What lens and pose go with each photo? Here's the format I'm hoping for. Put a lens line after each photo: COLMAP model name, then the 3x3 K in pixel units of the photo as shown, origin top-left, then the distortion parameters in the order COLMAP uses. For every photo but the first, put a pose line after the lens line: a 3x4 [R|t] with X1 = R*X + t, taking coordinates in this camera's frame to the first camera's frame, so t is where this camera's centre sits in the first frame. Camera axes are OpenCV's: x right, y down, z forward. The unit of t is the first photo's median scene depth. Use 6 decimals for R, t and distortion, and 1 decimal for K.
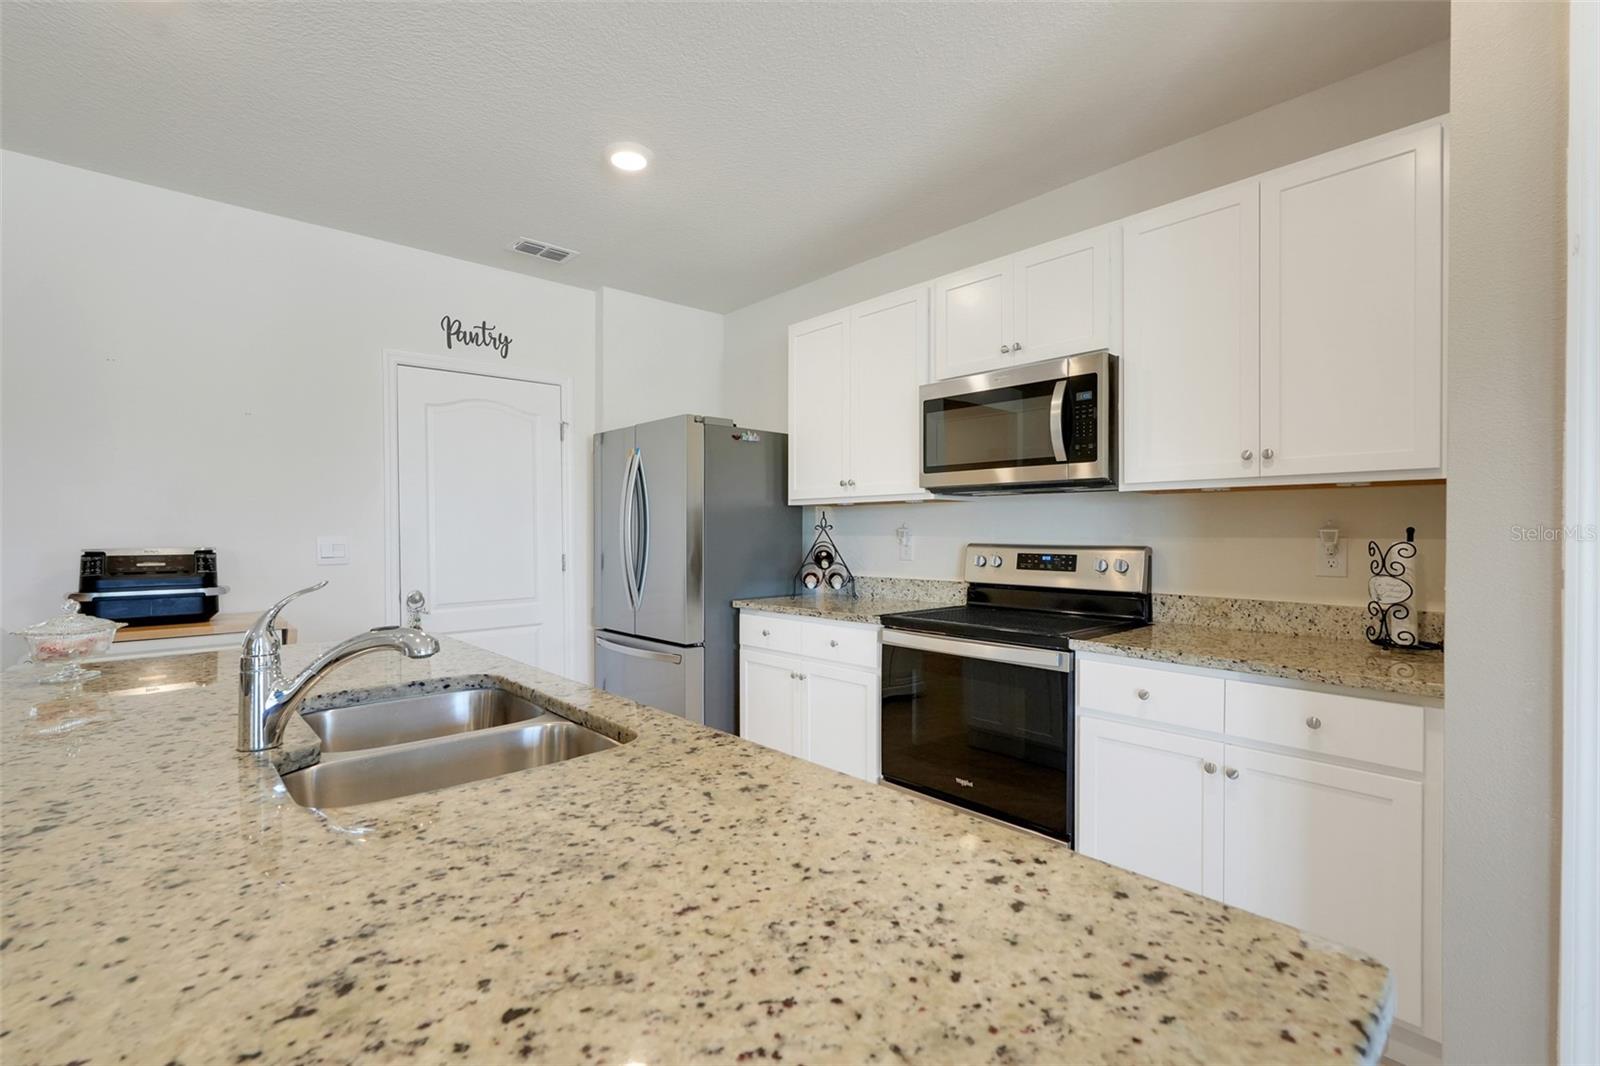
lens RADIAL K [[711.0, 0, 795.2], [0, 711.0, 533.6], [0, 0, 1]] dist [-0.009796, 0.005324]
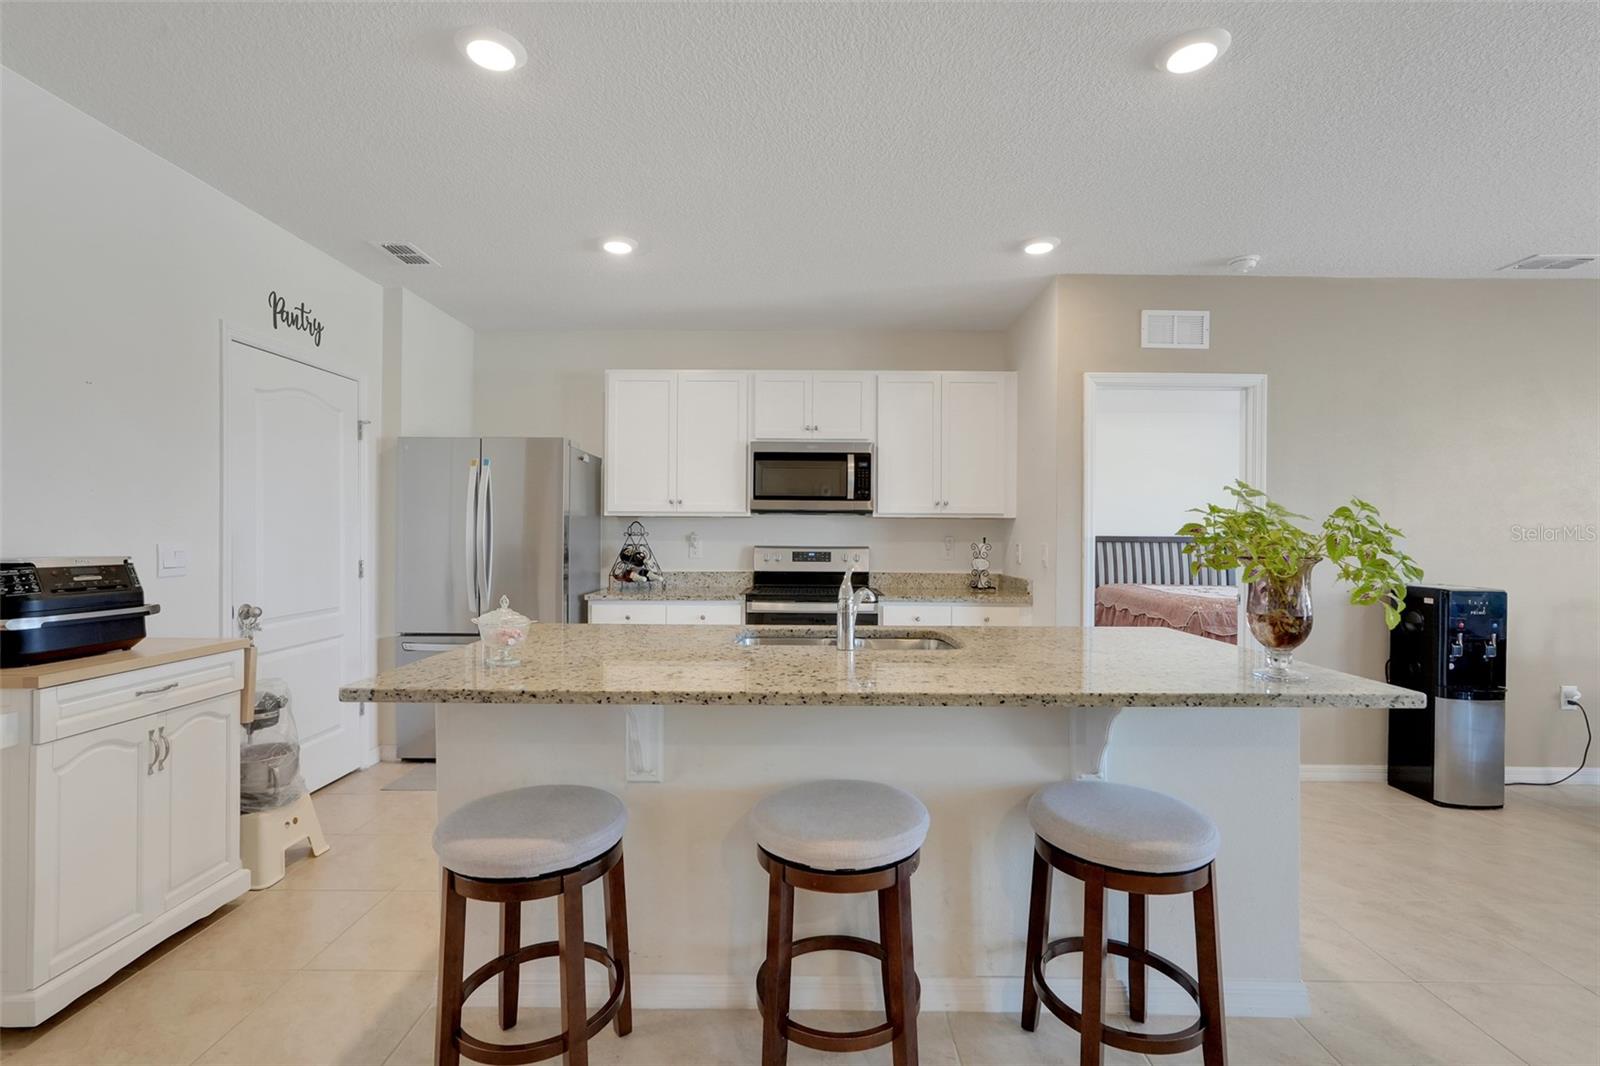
lens RADIAL K [[711.0, 0, 796.8], [0, 711.0, 535.4], [0, 0, 1]] dist [-0.009796, 0.005324]
pose [[0.676126, 0.005493, 0.736766, -0.855398], [-0.002511, 0.999984, -0.005151, -0.000907], [-0.736782, 0.001632, 0.676128, -0.089699]]
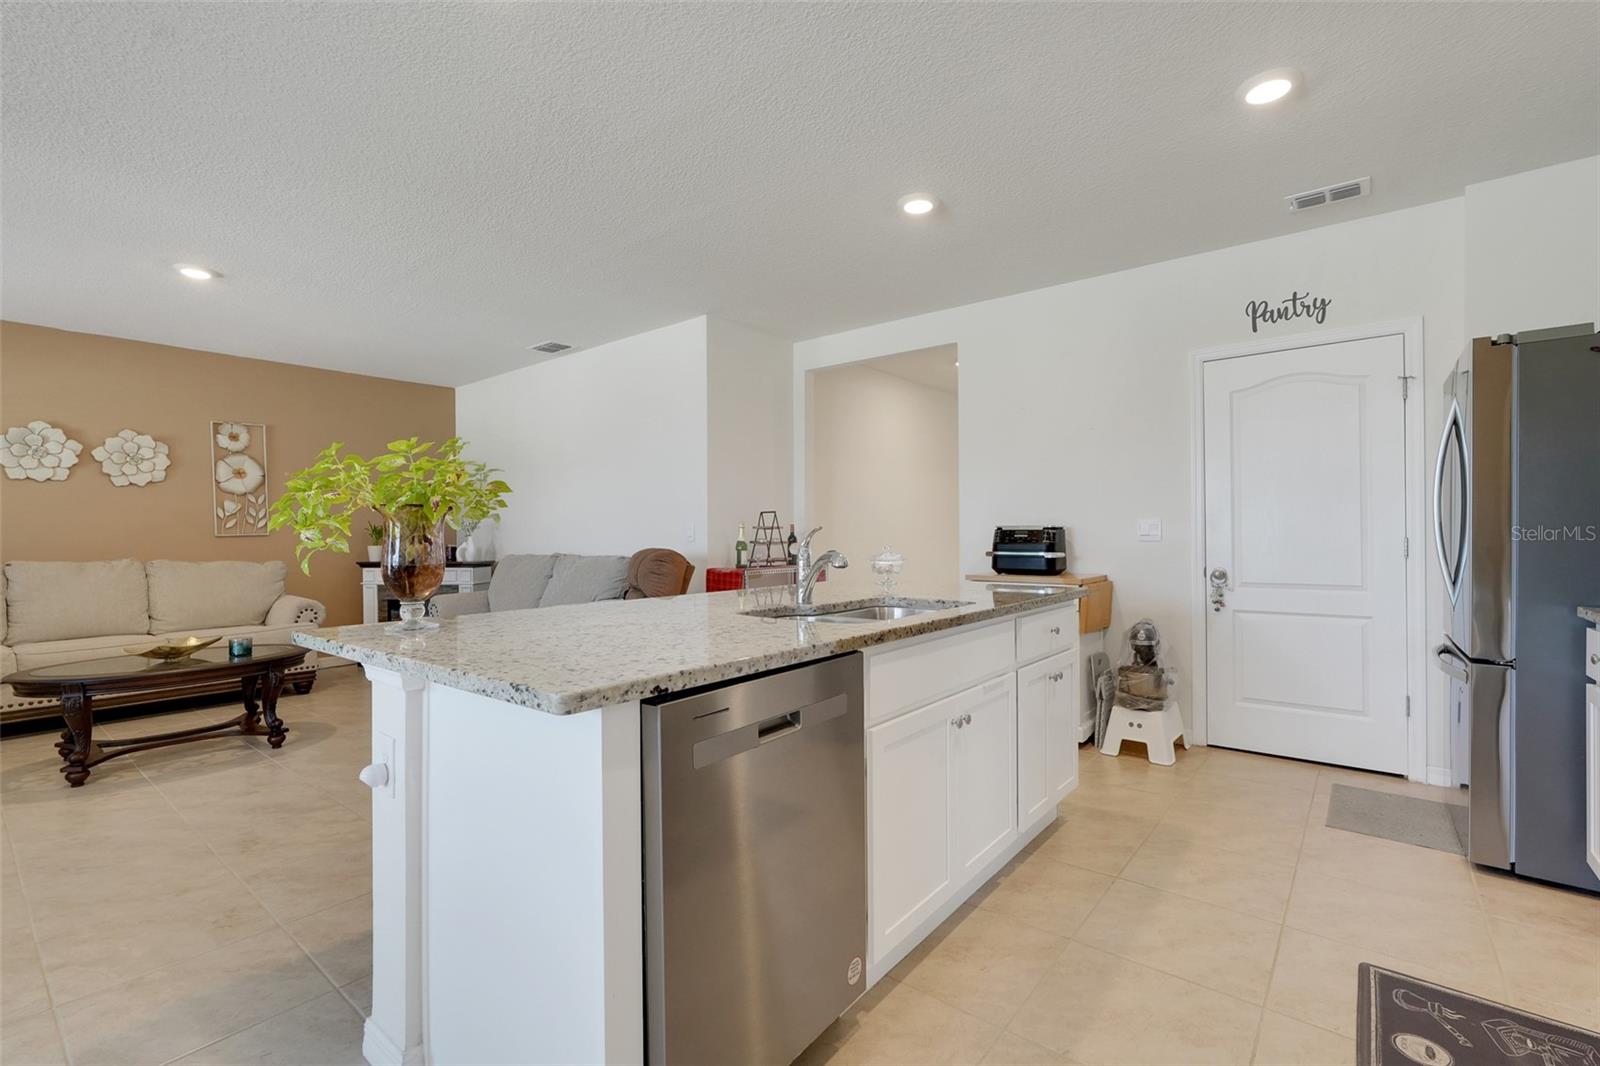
lens RADIAL K [[711.0, 0, 801.0], [0, 711.0, 532.6], [0, 0, 1]] dist [-0.009796, 0.005324]
pose [[0.158357, -0.000015, -0.987382, 0.506738], [-0.000614, 1.000000, -0.000113, 0.033008], [0.987382, 0.000624, 0.158357, 0.241426]]
